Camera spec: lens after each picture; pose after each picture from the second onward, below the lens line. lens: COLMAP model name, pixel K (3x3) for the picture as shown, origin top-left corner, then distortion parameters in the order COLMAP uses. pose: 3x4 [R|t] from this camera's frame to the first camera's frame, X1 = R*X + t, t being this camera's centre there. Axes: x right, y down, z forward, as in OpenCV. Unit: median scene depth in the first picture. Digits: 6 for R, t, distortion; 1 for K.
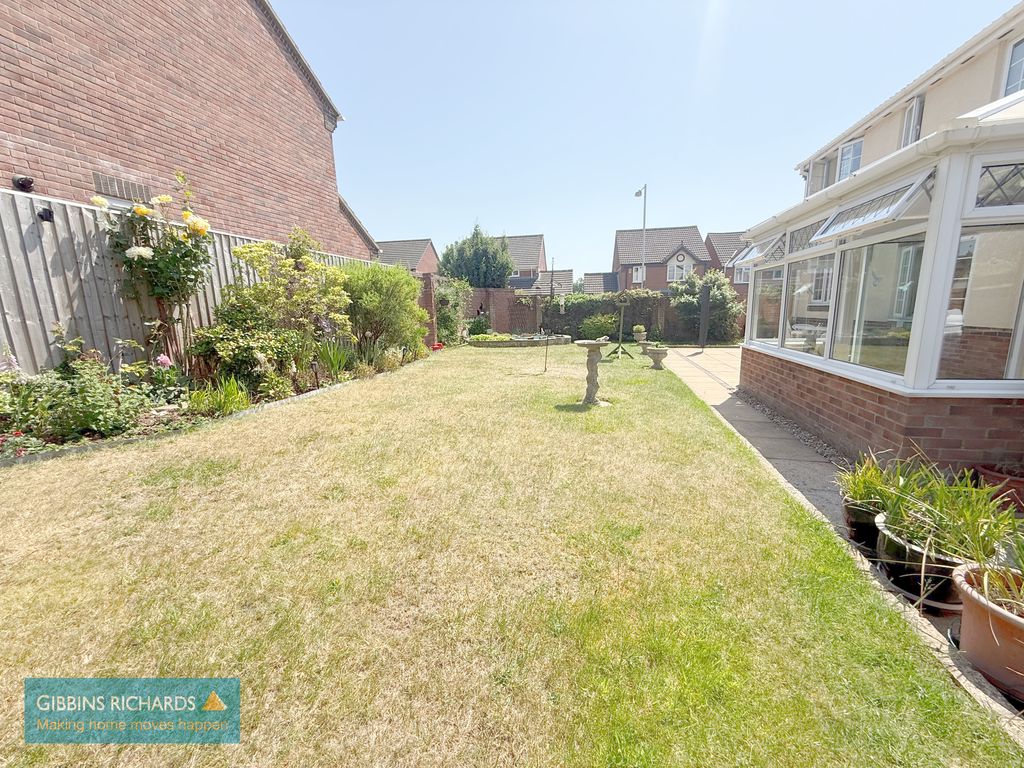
lens RADIAL K [[408.5, 0, 512.7], [0, 408.5, 383.2], [0, 0, 1]] dist [0.000402, -0.000229]
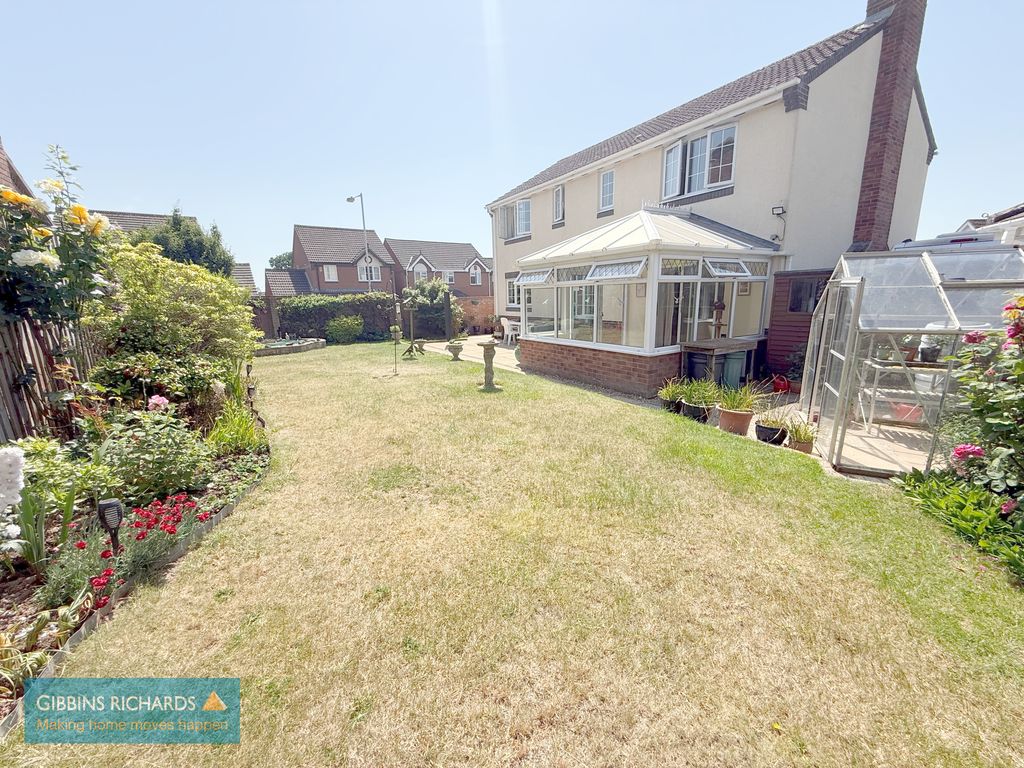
lens RADIAL K [[408.5, 0, 512.5], [0, 408.5, 385.4], [0, 0, 1]] dist [0.000402, -0.000229]
pose [[0.702664, -0.142693, 0.697067, -0.420682], [0.132238, 0.988806, 0.069114, -0.023777], [-0.699126, 0.043615, 0.713667, -0.026198]]
